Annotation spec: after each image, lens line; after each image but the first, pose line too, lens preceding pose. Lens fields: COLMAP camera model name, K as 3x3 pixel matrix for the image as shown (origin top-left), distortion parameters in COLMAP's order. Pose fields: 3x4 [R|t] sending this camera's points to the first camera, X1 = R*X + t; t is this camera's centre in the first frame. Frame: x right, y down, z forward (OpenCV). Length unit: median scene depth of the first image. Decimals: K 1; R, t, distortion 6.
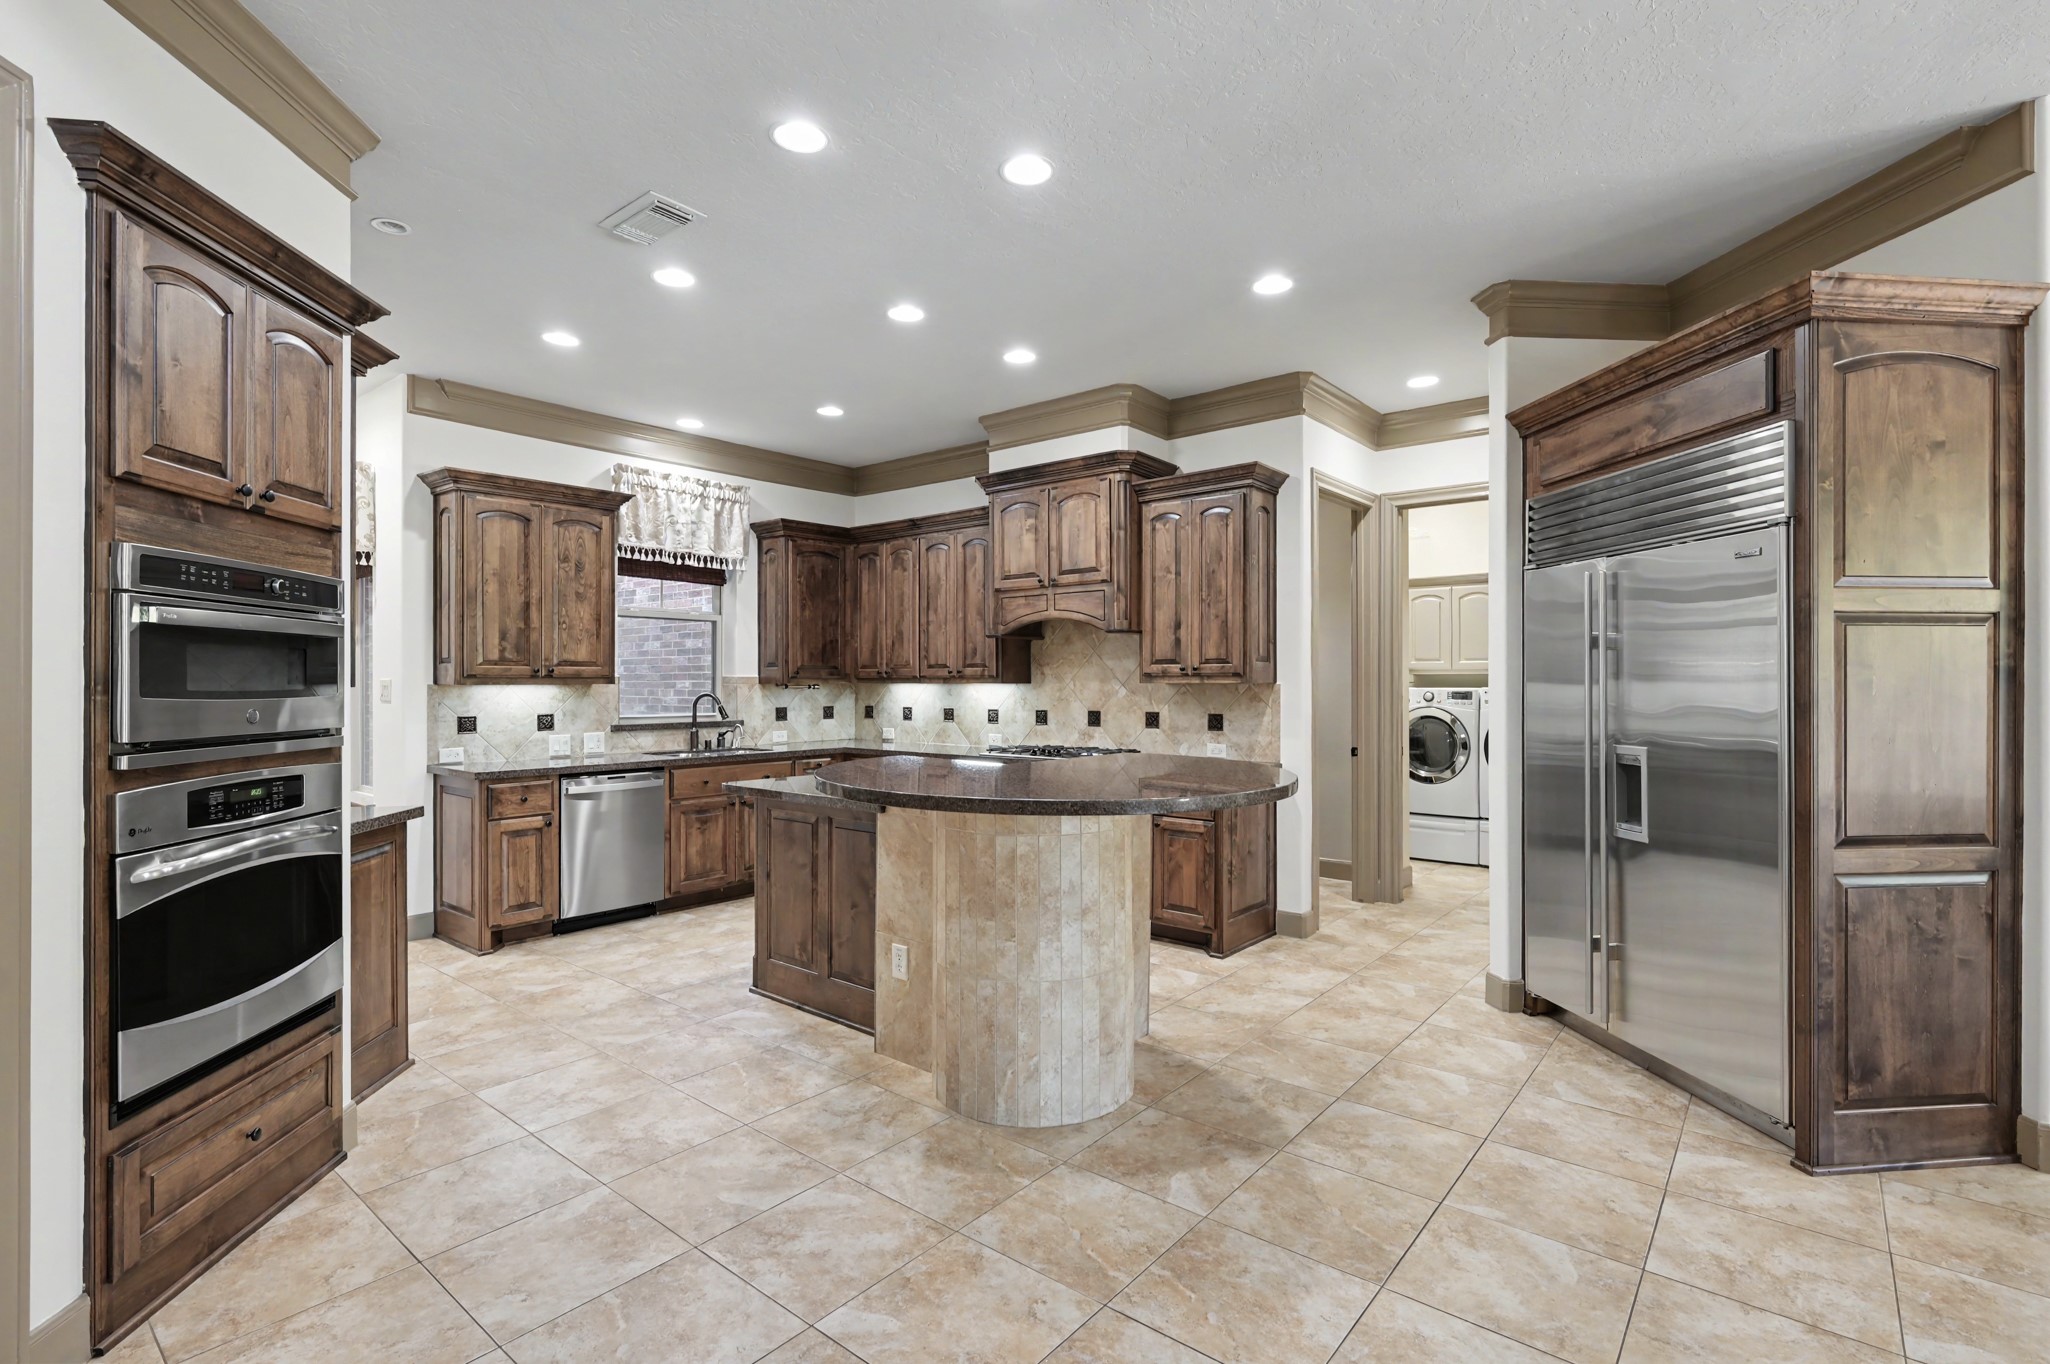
lens RADIAL K [[947.3, 0, 1007.7], [0, 947.3, 680.5], [0, 0, 1]] dist [-0.001796, -0.000179]
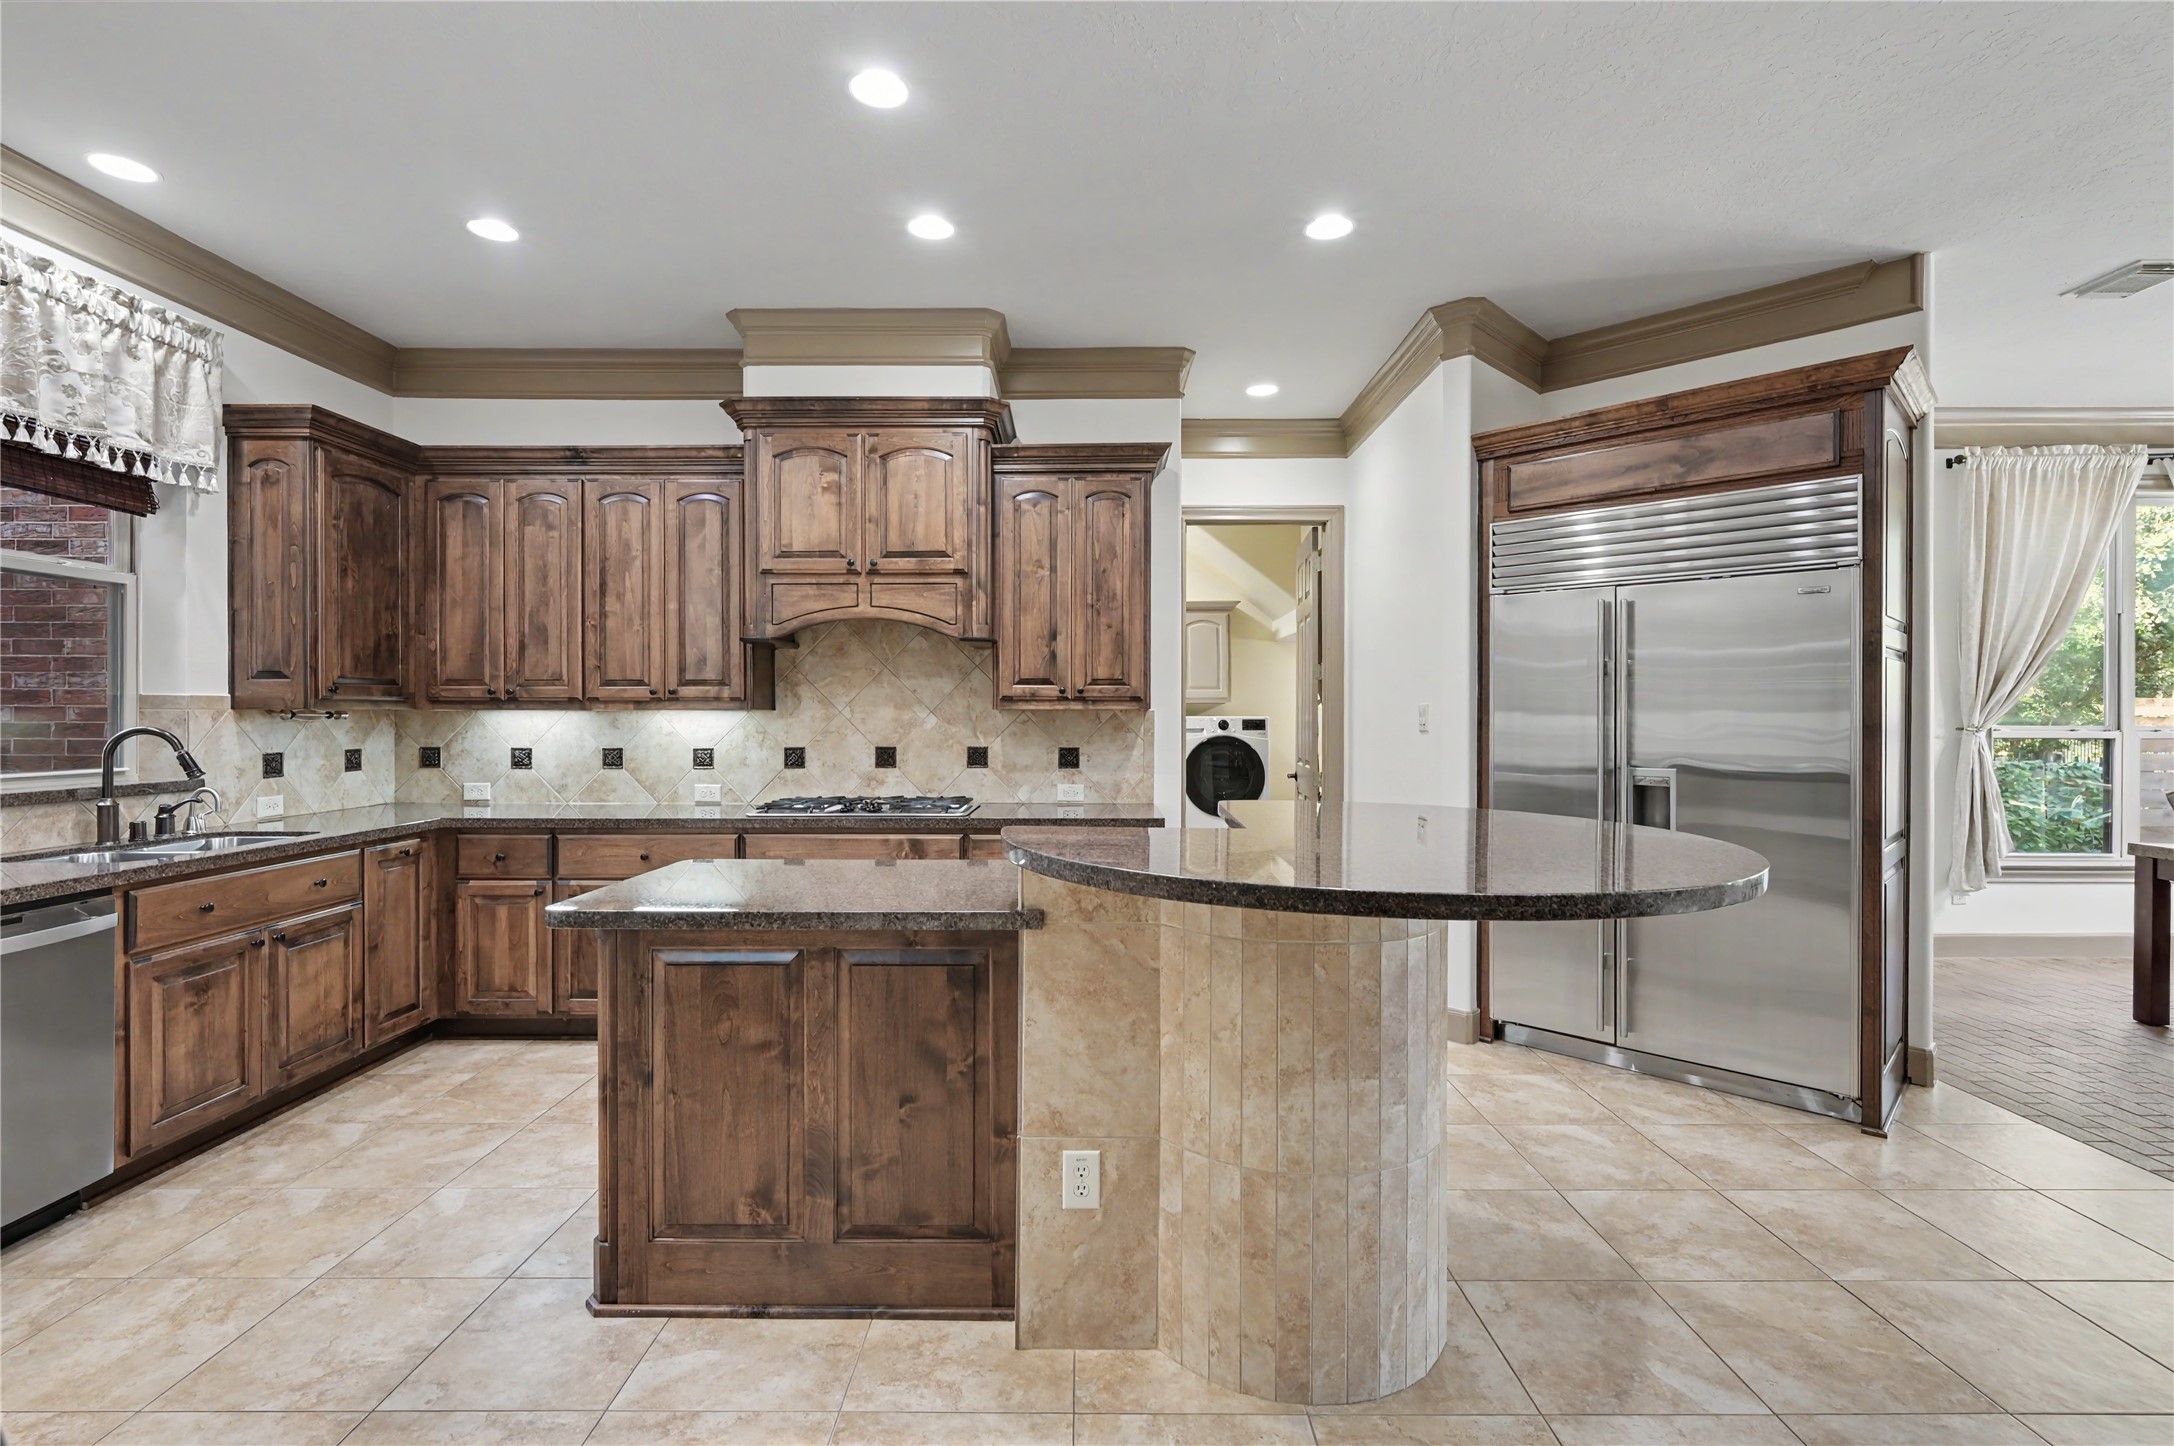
lens RADIAL K [[1004.6, 0, 1079.0], [0, 1004.6, 716.8], [0, 0, 1]] dist [-0.001796, -0.000179]
pose [[0.769400, -0.000822, 0.638767, -0.336000], [-0.002242, 0.999990, 0.003988, 0.005615], [-0.638763, -0.004500, 0.769390, 0.344749]]
